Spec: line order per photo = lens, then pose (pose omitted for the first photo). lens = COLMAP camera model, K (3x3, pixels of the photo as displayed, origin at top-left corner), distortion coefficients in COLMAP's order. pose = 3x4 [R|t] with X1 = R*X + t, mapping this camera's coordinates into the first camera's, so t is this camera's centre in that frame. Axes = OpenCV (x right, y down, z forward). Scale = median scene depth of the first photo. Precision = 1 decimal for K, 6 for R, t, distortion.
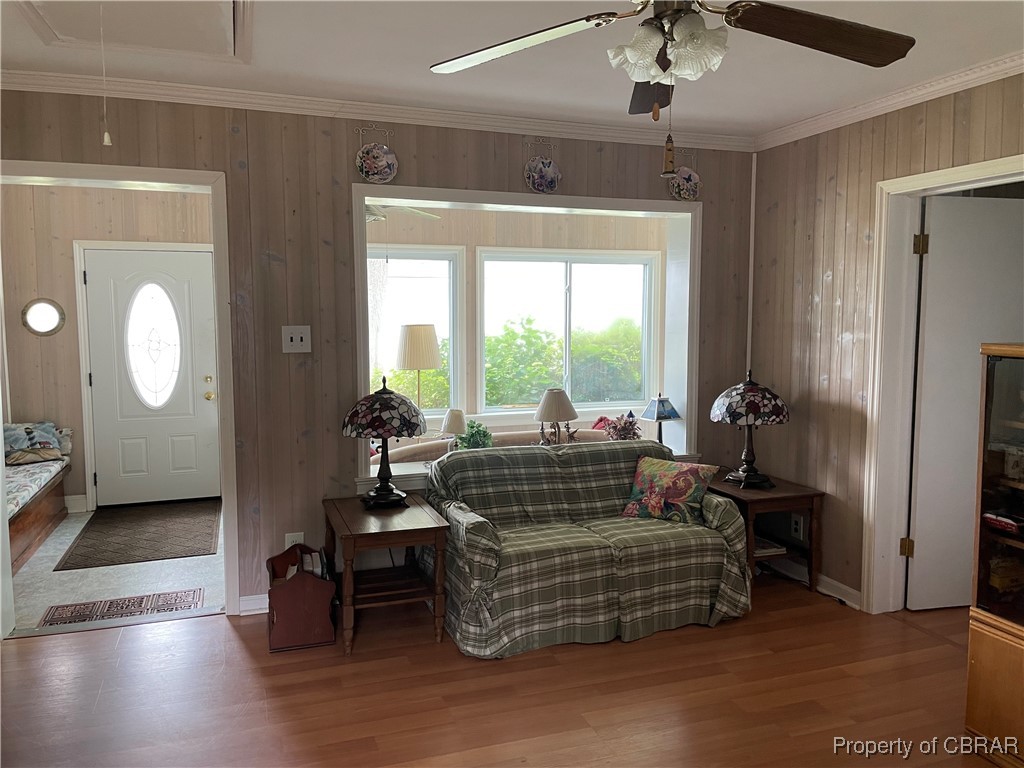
lens RADIAL K [[775.9, 0, 518.6], [0, 775.9, 381.0], [0, 0, 1]] dist [0.110106, -0.149126]
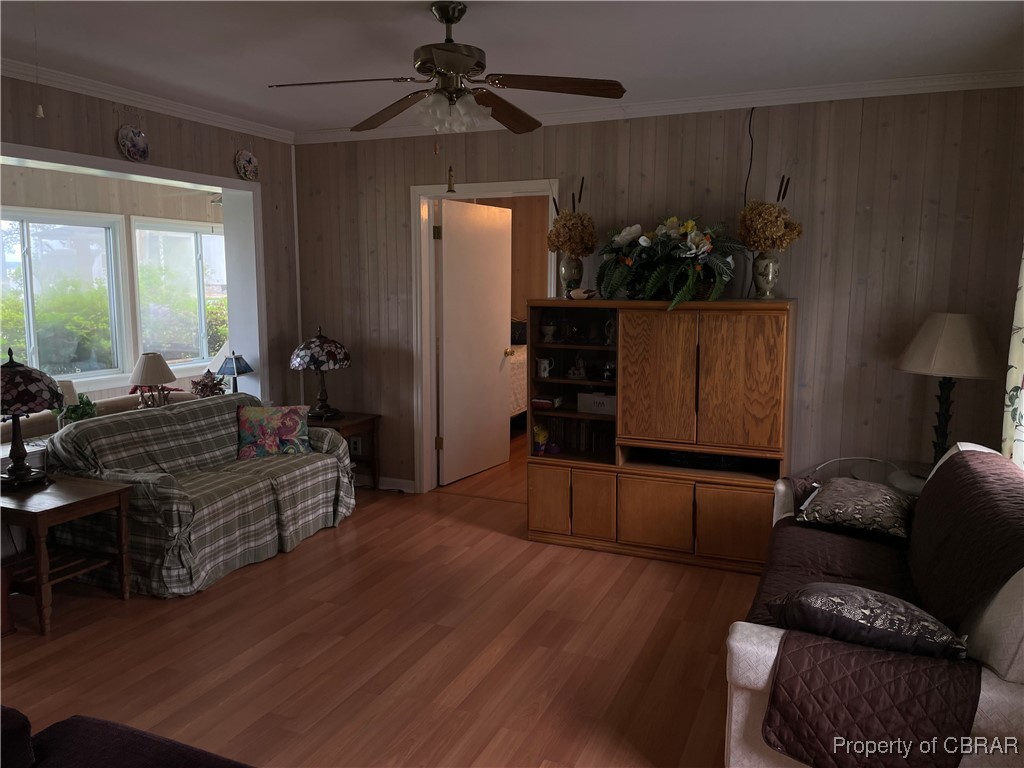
lens RADIAL K [[775.9, 0, 518.6], [0, 775.9, 381.0], [0, 0, 1]] dist [0.110106, -0.149126]
pose [[0.681797, -0.097129, 0.725065, -0.421908], [0.065357, 0.995271, 0.071869, 0.004232], [-0.728616, -0.001612, 0.684920, -0.081561]]
